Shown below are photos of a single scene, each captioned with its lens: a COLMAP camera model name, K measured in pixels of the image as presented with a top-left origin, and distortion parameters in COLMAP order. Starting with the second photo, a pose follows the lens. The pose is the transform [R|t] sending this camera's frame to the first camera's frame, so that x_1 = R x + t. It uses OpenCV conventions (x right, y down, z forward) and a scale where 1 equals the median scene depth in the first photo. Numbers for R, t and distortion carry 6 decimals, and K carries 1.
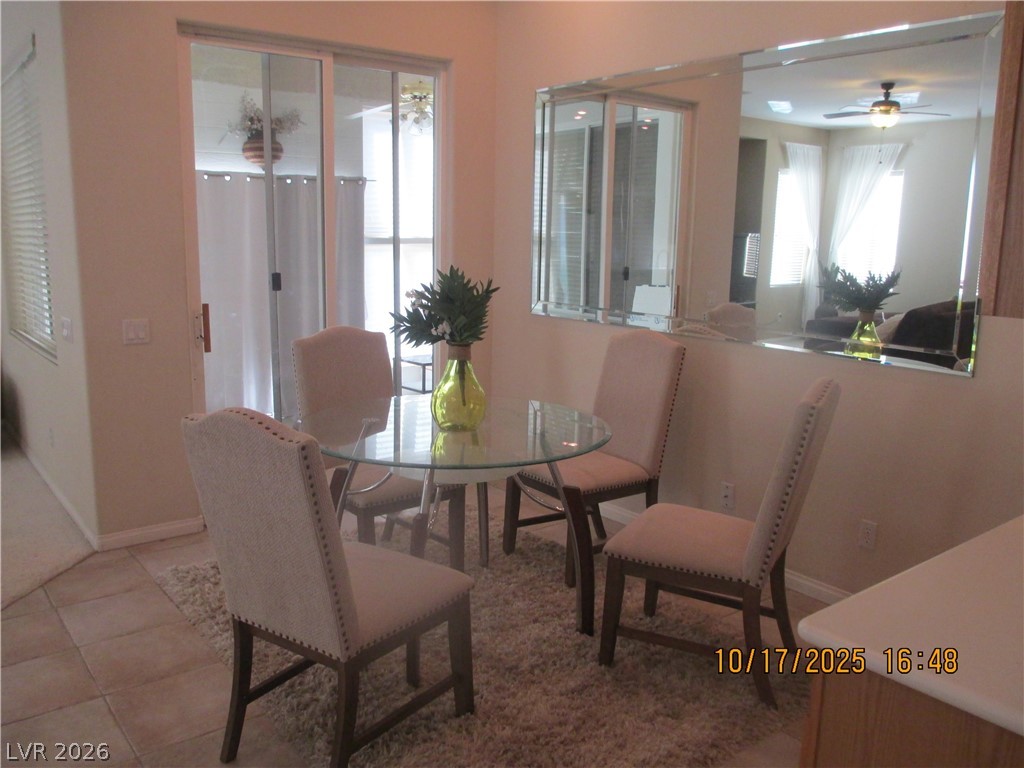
lens RADIAL K [[857.5, 0, 513.8], [0, 857.5, 381.7], [0, 0, 1]] dist [-0.074199, 0.043673]
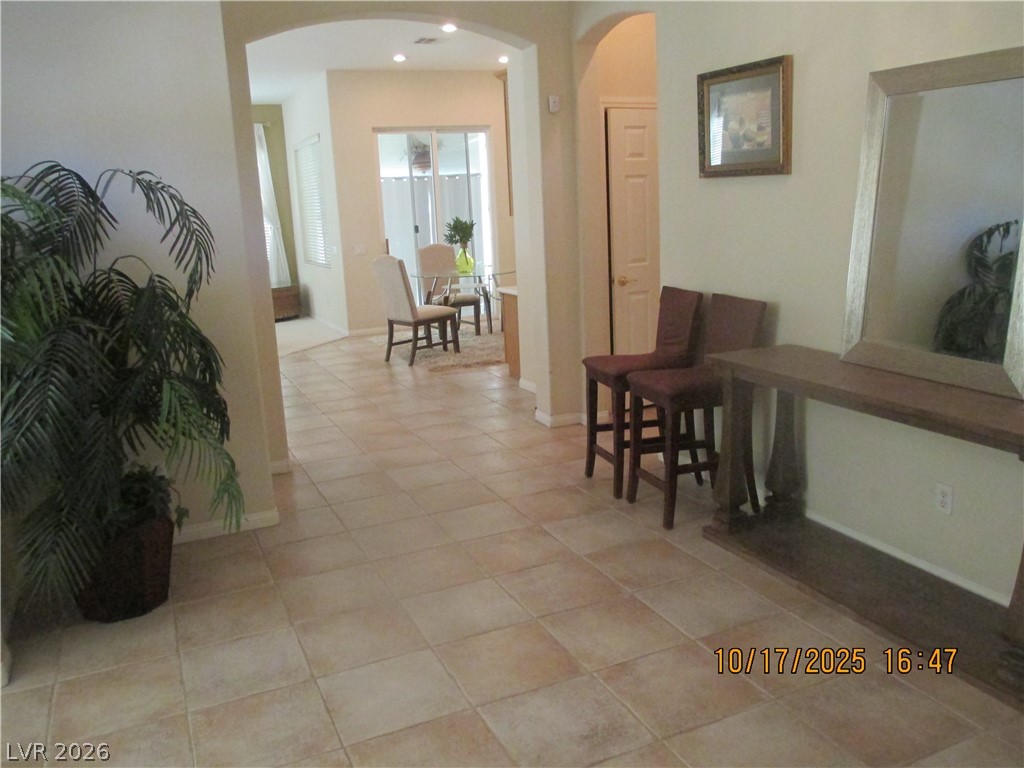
lens RADIAL K [[857.5, 0, 512.6], [0, 857.5, 386.2], [0, 0, 1]] dist [-0.074199, 0.043673]
pose [[0.968730, -0.009198, -0.247948, 0.687292], [0.019813, 0.998989, 0.040350, 0.277067], [0.247327, -0.044001, 0.967933, -1.519879]]
